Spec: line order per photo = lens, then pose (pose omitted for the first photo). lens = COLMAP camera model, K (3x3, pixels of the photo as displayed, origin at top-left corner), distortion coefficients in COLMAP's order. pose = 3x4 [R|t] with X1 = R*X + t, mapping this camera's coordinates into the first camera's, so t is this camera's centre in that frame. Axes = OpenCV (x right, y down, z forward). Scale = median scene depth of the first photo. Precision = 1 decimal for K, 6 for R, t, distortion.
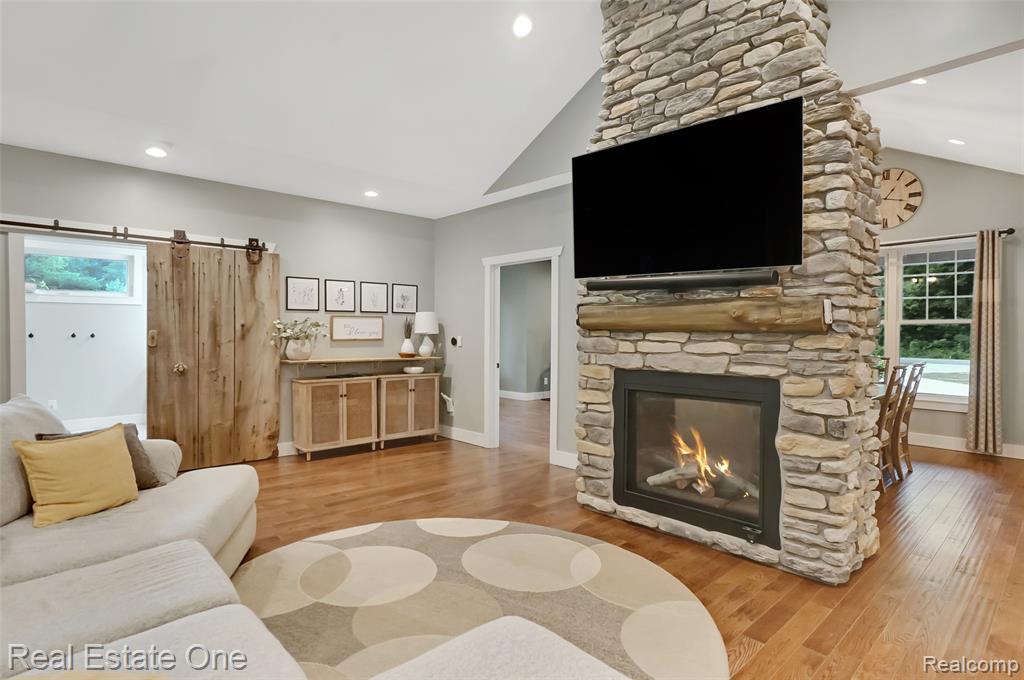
lens RADIAL K [[544.2, 0, 489.1], [0, 544.2, 334.0], [0, 0, 1]] dist [-0.020714, 0.014704]
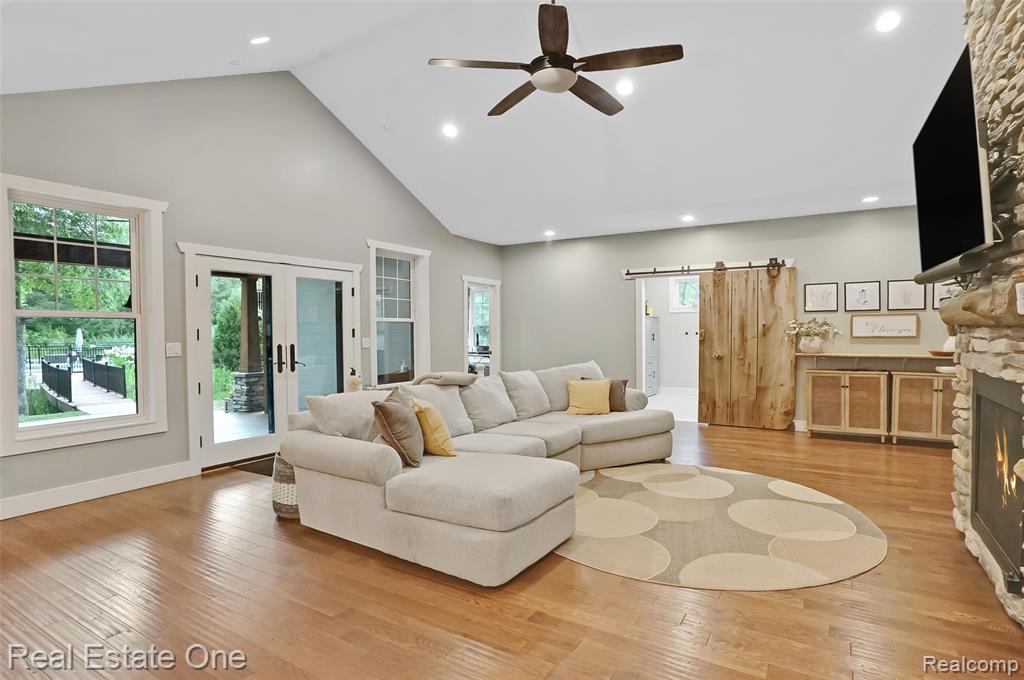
lens RADIAL K [[521.3, 0, 527.0], [0, 521.3, 342.4], [0, 0, 1]] dist [-0.029944, 0.012503]
pose [[0.320286, 0.016341, -0.947180, 0.802113], [0.005398, 0.999803, 0.019074, -0.002082], [0.947306, -0.011222, 0.320135, 0.064476]]
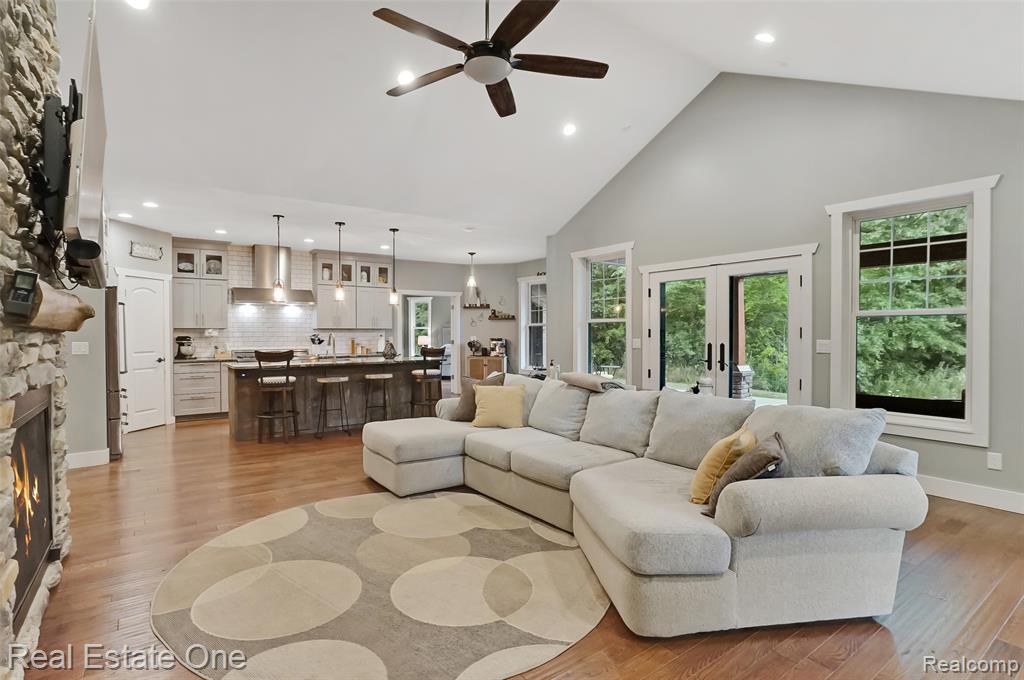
lens RADIAL K [[544.2, 0, 499.9], [0, 544.2, 340.9], [0, 0, 1]] dist [-0.020714, 0.014704]
pose [[-0.994234, -0.006068, 0.107057, -0.296065], [-0.003848, 0.999774, 0.020928, -0.010094], [-0.107160, 0.020395, -0.994033, 1.480359]]
